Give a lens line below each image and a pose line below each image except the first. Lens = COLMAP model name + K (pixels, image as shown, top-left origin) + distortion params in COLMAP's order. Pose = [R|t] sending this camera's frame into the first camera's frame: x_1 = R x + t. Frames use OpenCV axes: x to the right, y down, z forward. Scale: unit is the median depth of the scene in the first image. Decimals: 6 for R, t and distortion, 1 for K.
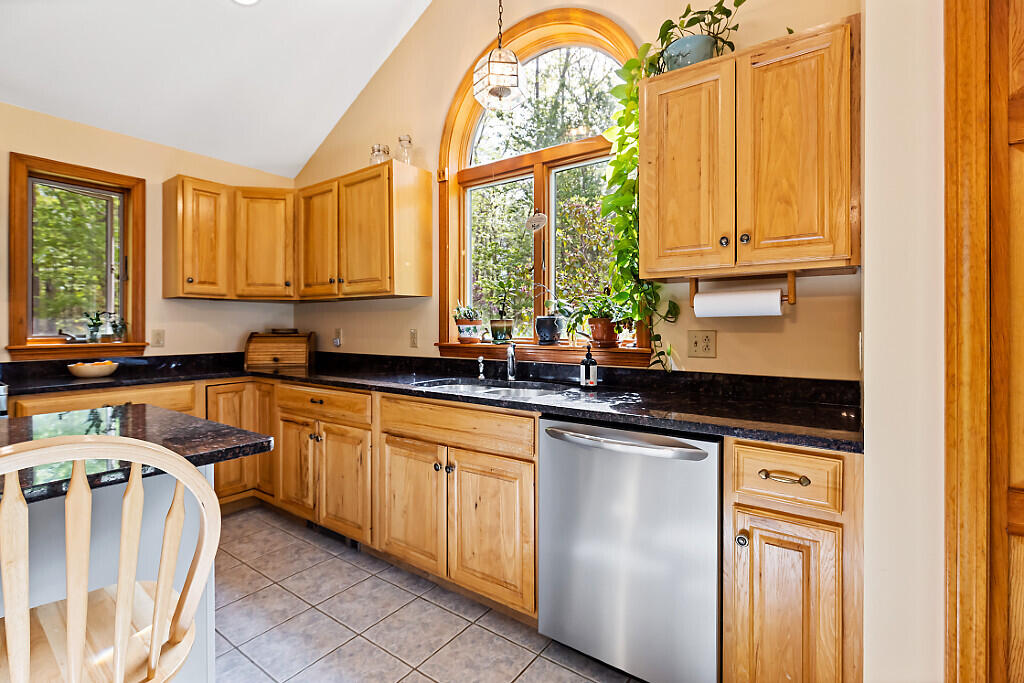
lens RADIAL K [[467.0, 0, 508.0], [0, 467.0, 320.4], [0, 0, 1]] dist [-0.002423, 0.000093]
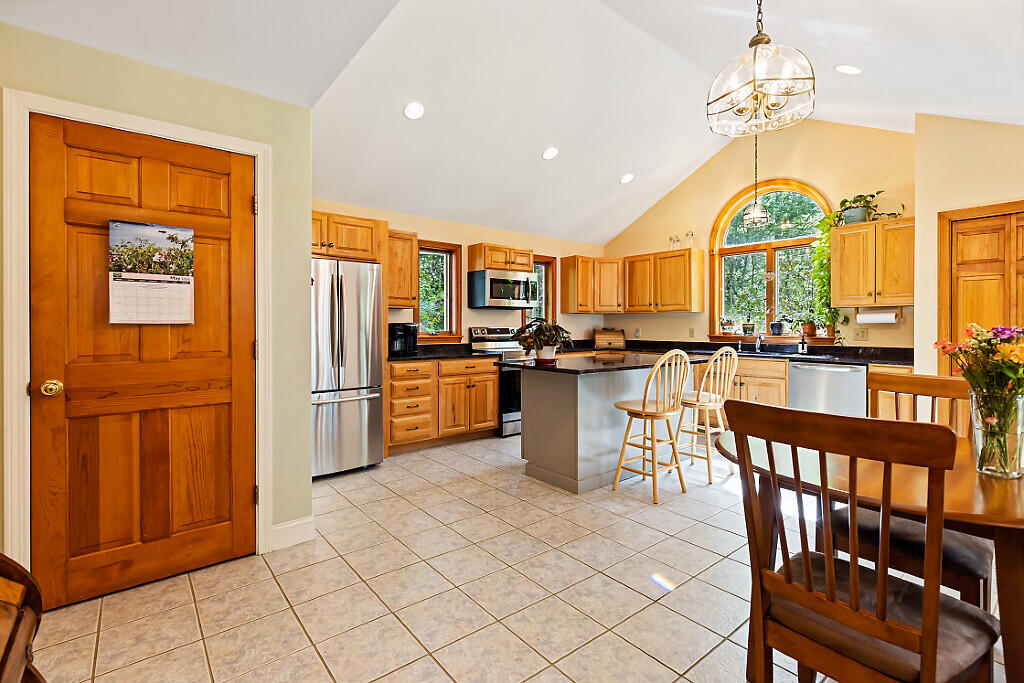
lens RADIAL K [[467.0, 0, 505.4], [0, 467.0, 323.3], [0, 0, 1]] dist [-0.002423, 0.000093]
pose [[0.964632, -0.000414, -0.263598, -0.494529], [0.001593, 0.999990, 0.004260, -0.013090], [0.263594, -0.004530, 0.964623, -1.243455]]
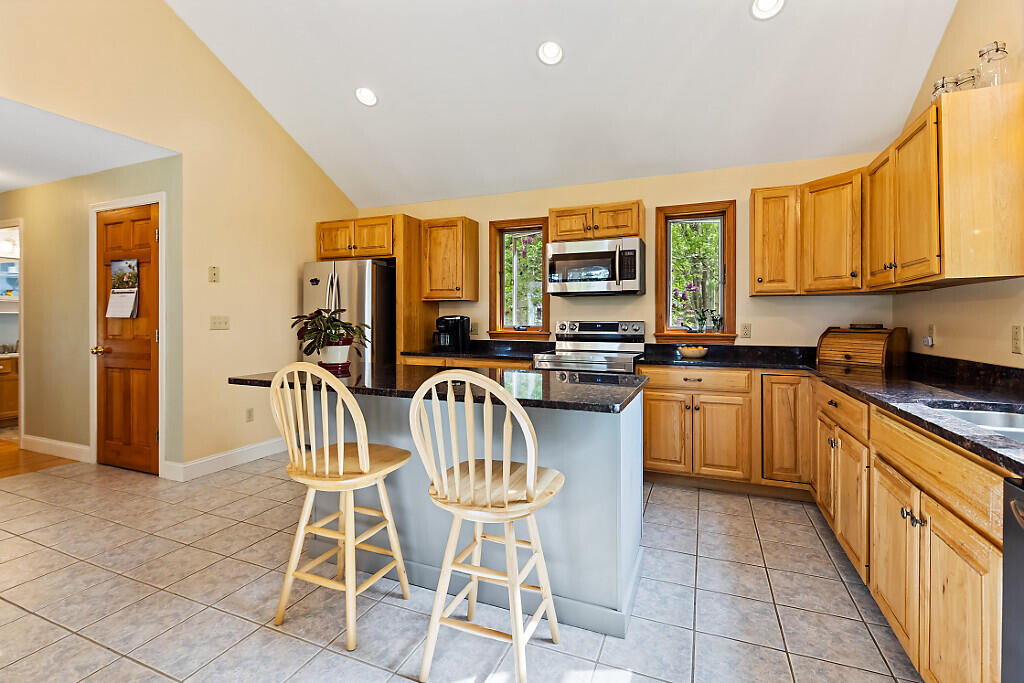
lens RADIAL K [[467.0, 0, 513.4], [0, 467.0, 317.7], [0, 0, 1]] dist [-0.002423, 0.000093]
pose [[0.231103, -0.003709, -0.972922, 0.307599], [0.008473, 0.999962, -0.001799, 0.002328], [0.972892, -0.007828, 0.231126, 0.172510]]
